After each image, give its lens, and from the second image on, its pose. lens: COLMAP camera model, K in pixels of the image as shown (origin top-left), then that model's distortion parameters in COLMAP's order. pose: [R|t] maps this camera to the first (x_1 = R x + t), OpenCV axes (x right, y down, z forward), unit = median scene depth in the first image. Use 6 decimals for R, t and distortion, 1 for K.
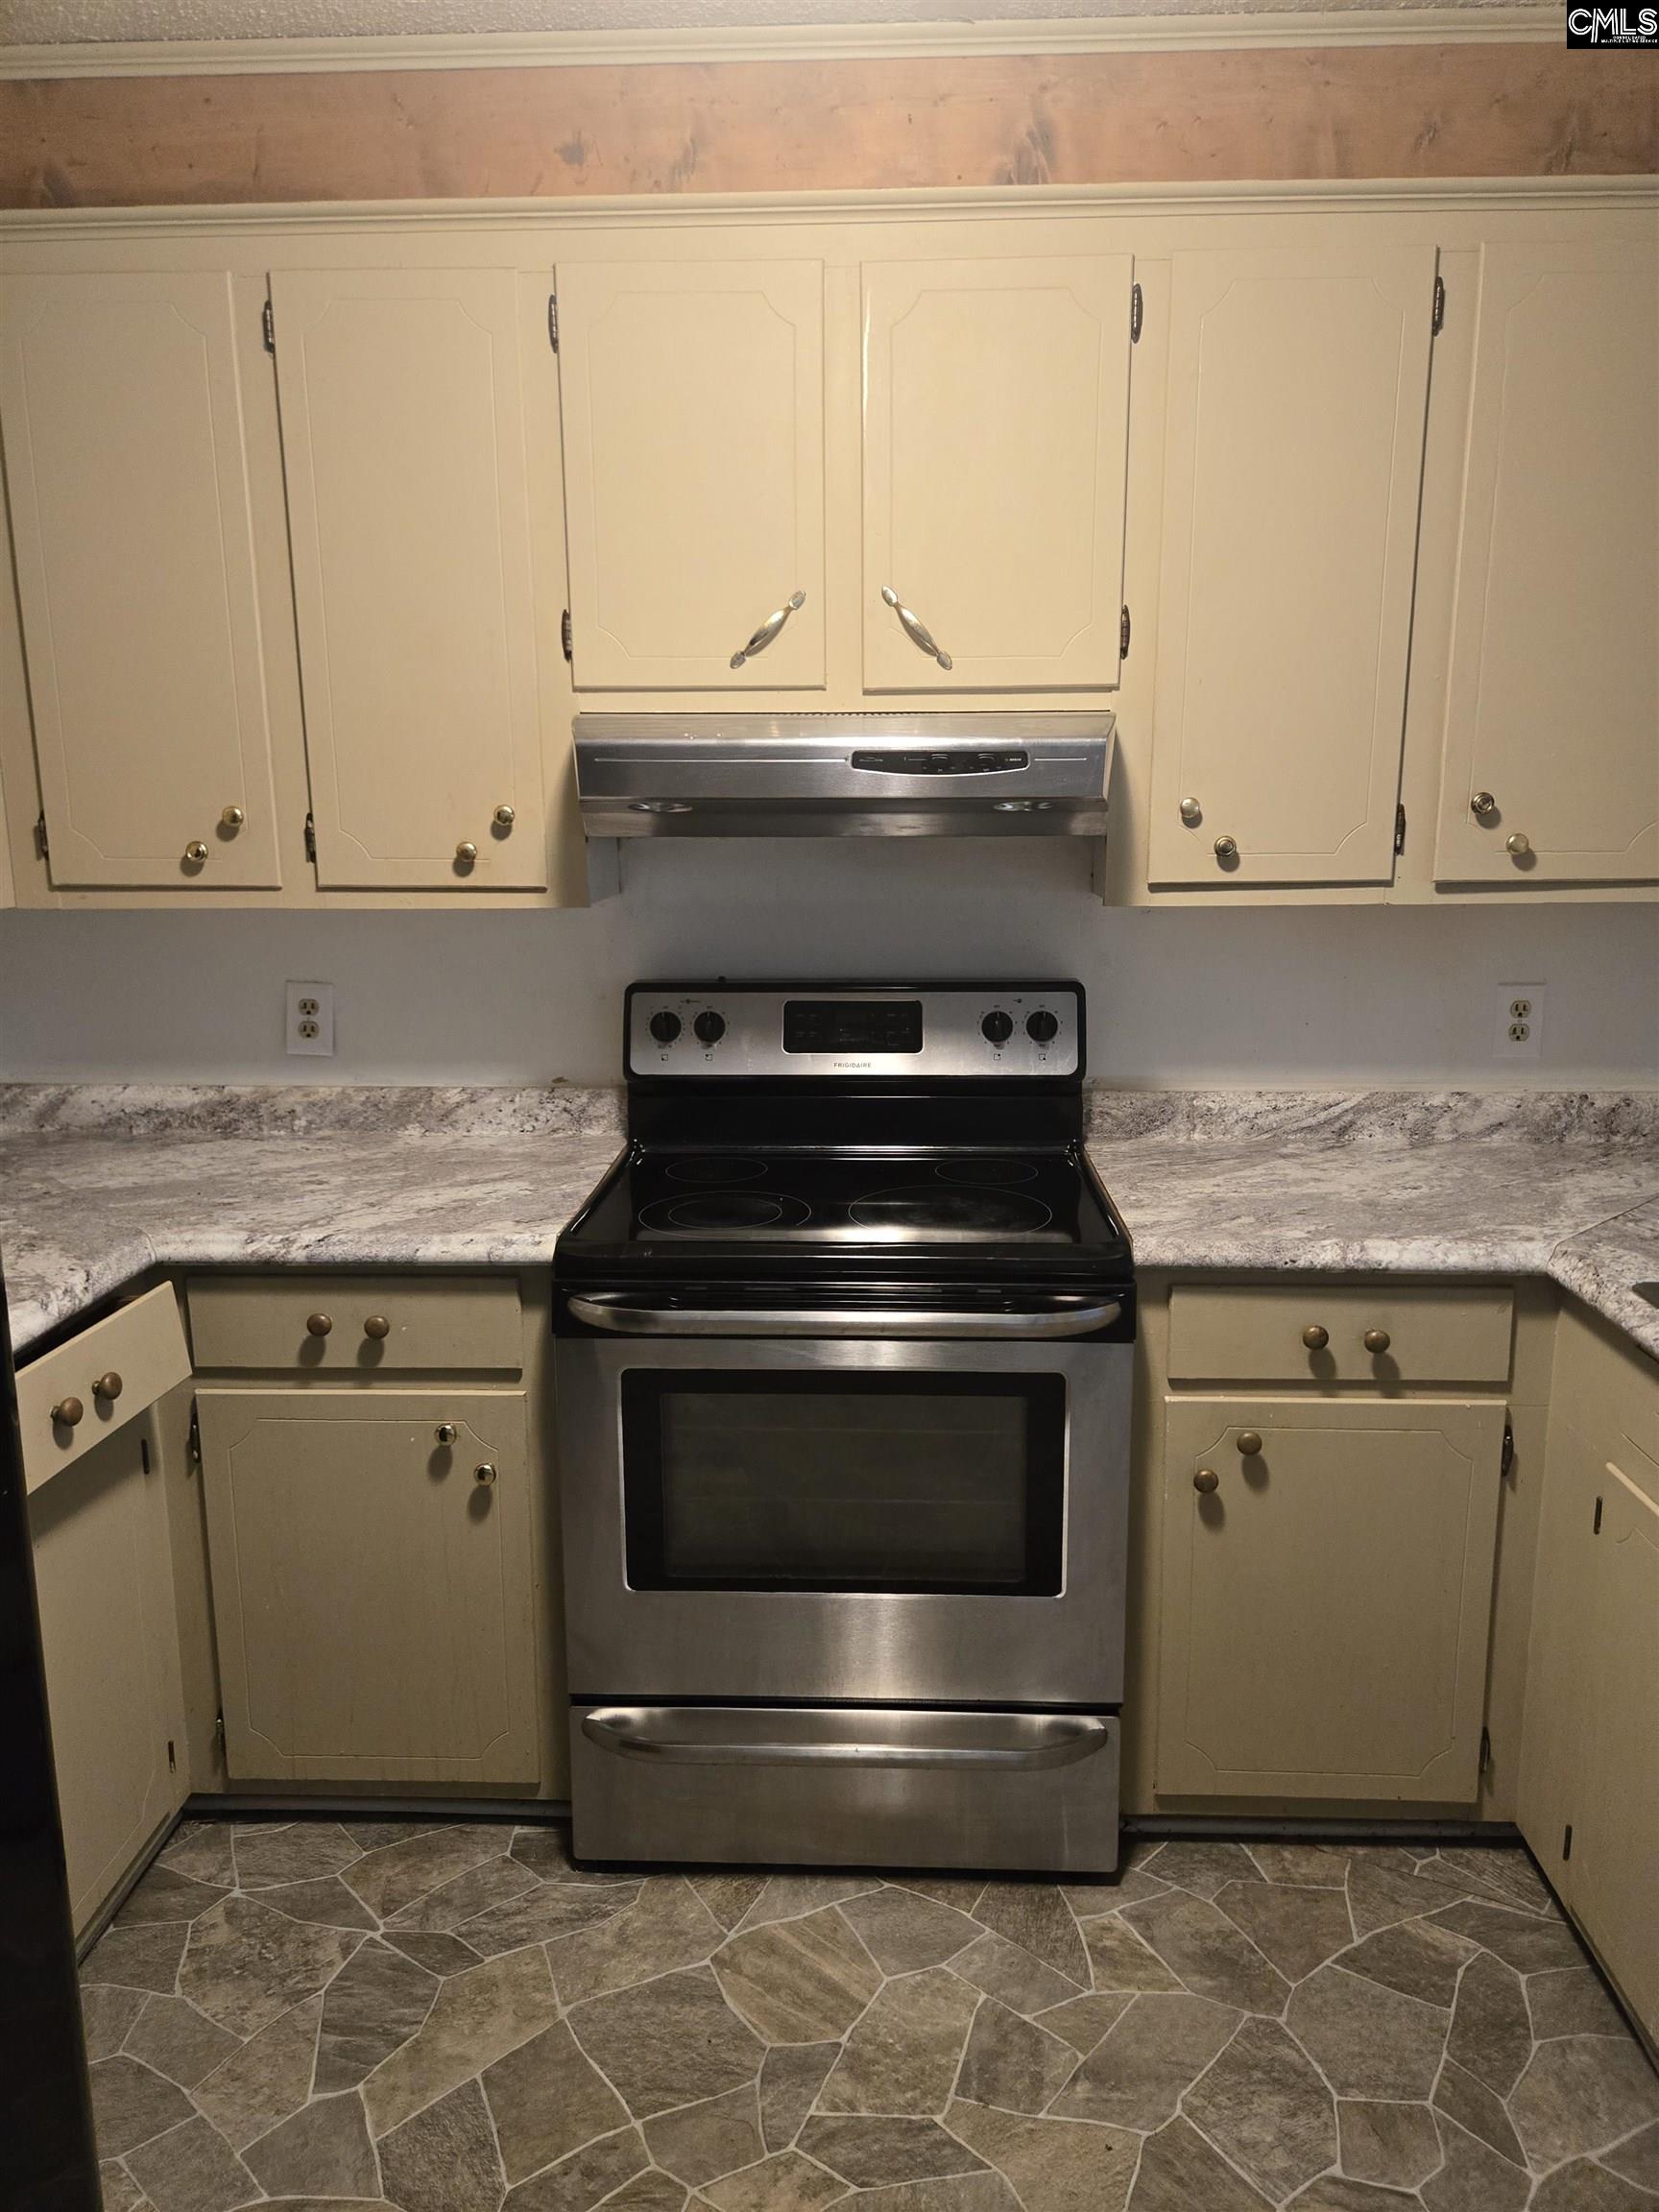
lens RADIAL K [[1502.2, 0, 850.9], [0, 1502.2, 1088.5], [0, 0, 1]] dist [0.087136, -0.075872]
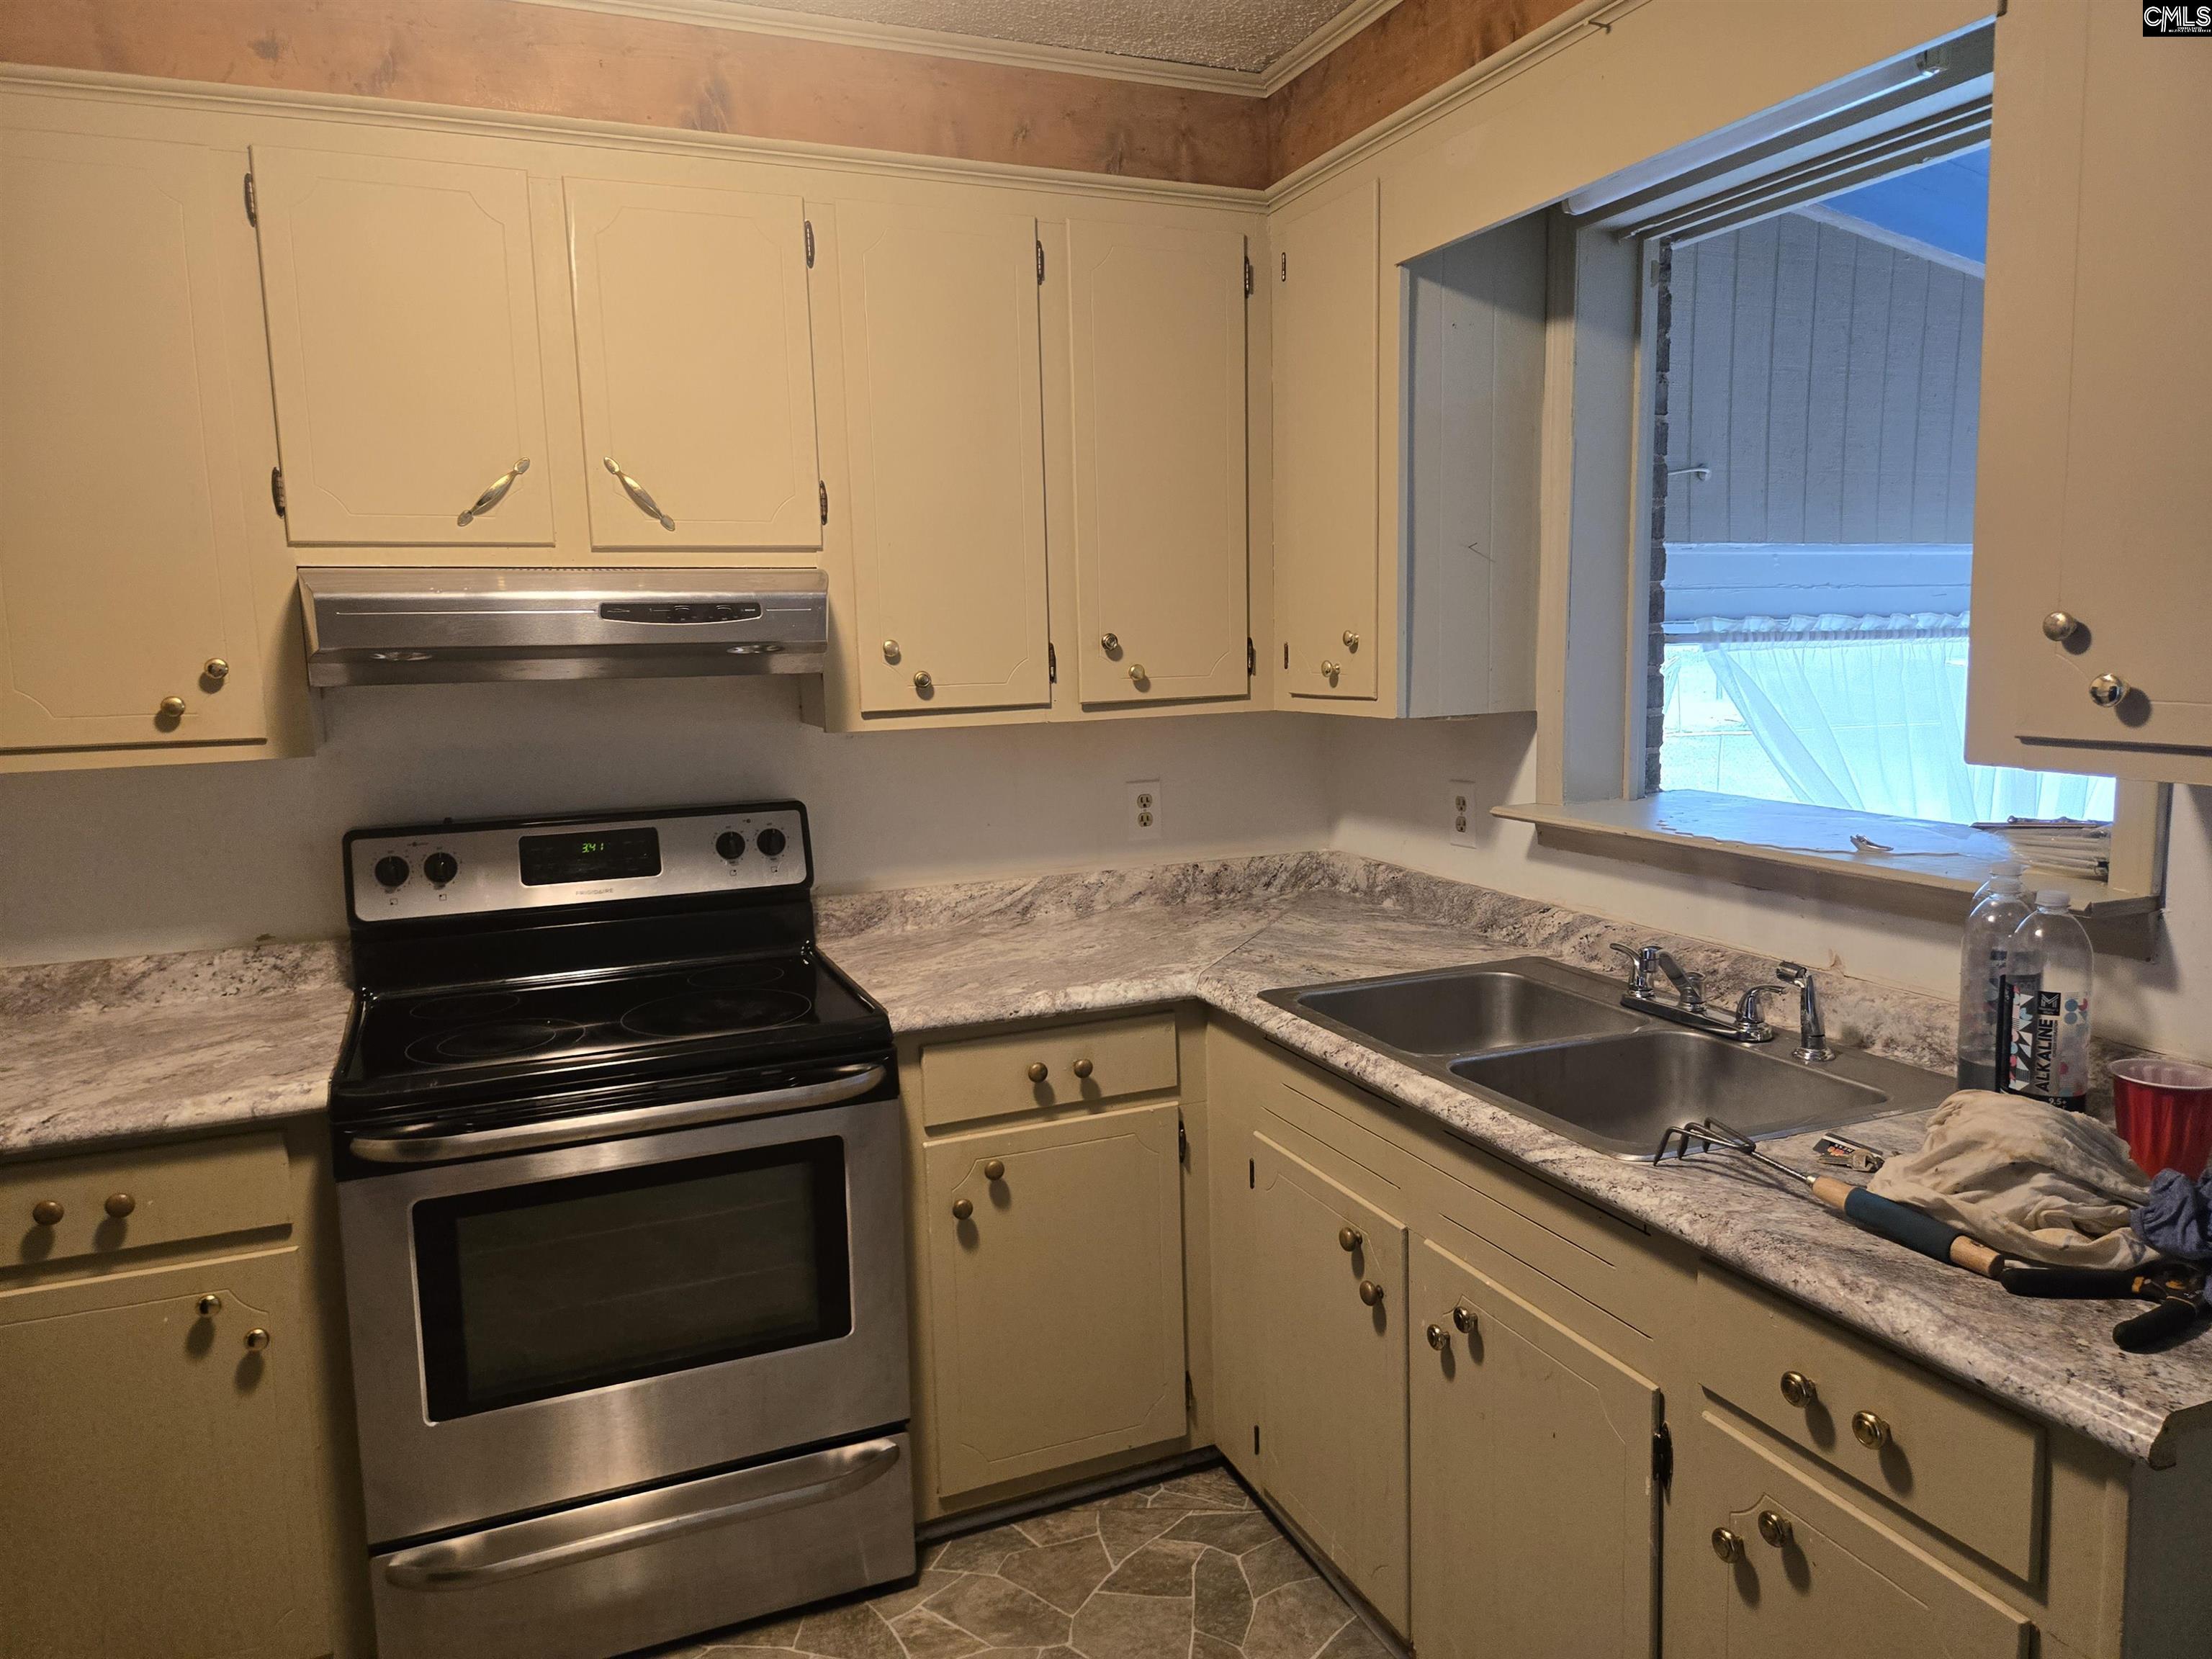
lens RADIAL K [[1488.3, 0, 1101.7], [0, 1488.3, 789.2], [0, 0, 1]] dist [0.152514, -0.152472]
pose [[0.911812, -0.061862, 0.405922, -0.120136], [0.096735, 0.993123, -0.065942, 0.020594], [-0.399051, 0.099394, 0.911526, -0.143736]]
